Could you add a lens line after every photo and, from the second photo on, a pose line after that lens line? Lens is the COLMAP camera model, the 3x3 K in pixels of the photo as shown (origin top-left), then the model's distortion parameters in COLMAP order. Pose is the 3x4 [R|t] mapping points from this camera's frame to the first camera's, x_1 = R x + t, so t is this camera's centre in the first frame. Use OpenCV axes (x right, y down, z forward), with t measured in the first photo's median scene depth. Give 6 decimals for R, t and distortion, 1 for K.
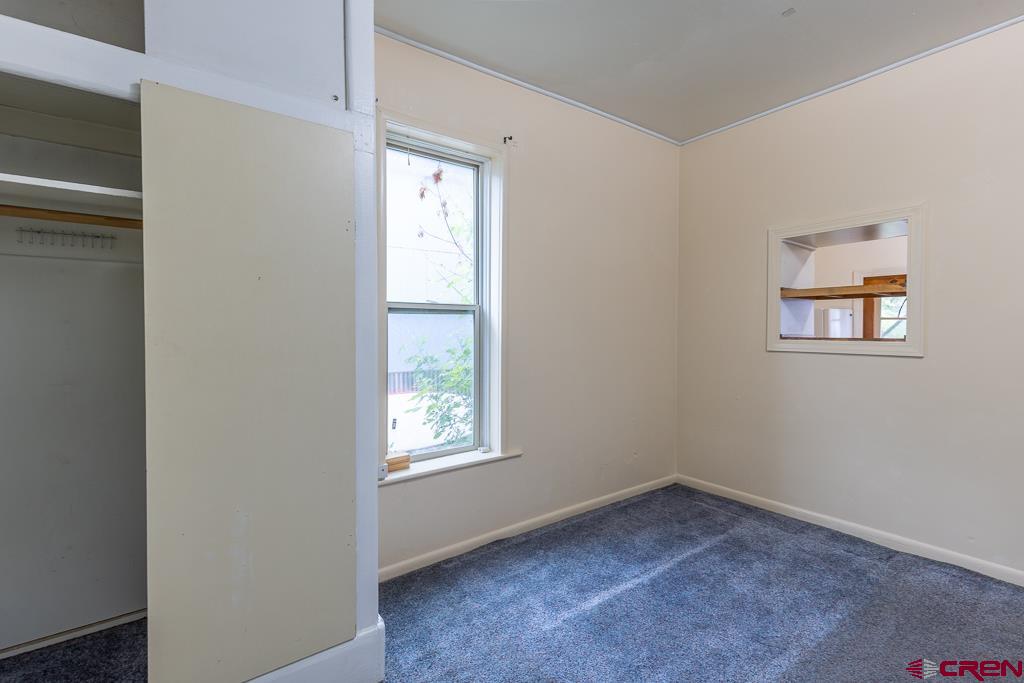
lens RADIAL K [[461.6, 0, 511.4], [0, 461.6, 338.2], [0, 0, 1]] dist [0.004994, 0.000268]
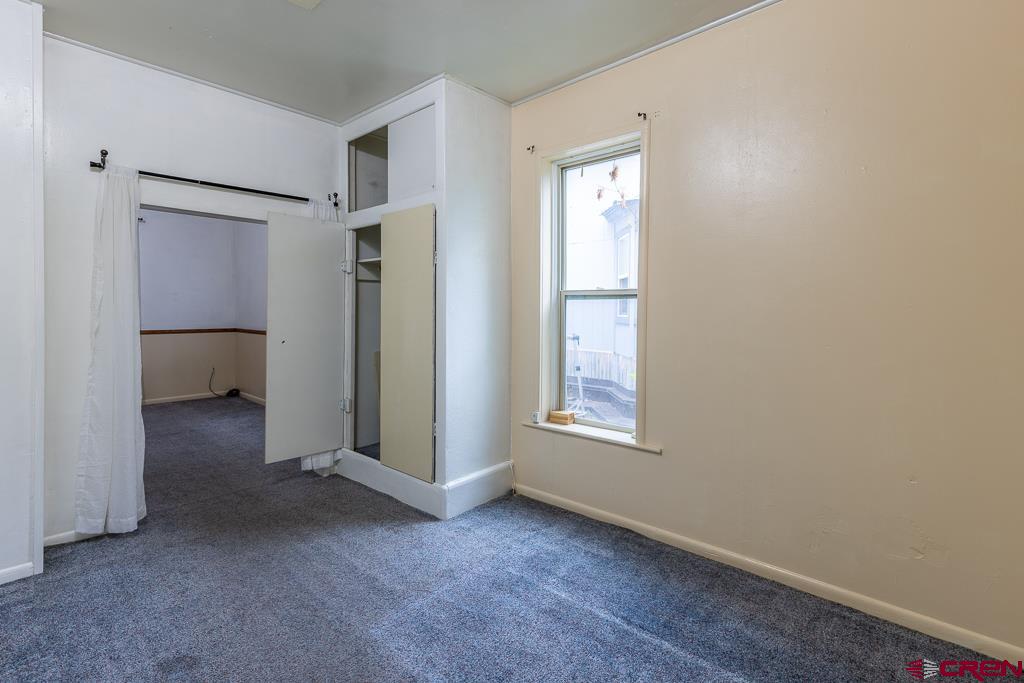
lens RADIAL K [[461.6, 0, 504.2], [0, 461.6, 311.0], [0, 0, 1]] dist [0.004994, 0.000268]
pose [[0.205812, 0.007376, -0.978564, 0.885289], [-0.023840, 0.999713, 0.002522, -0.020581], [0.978301, 0.022810, 0.205928, 0.538282]]
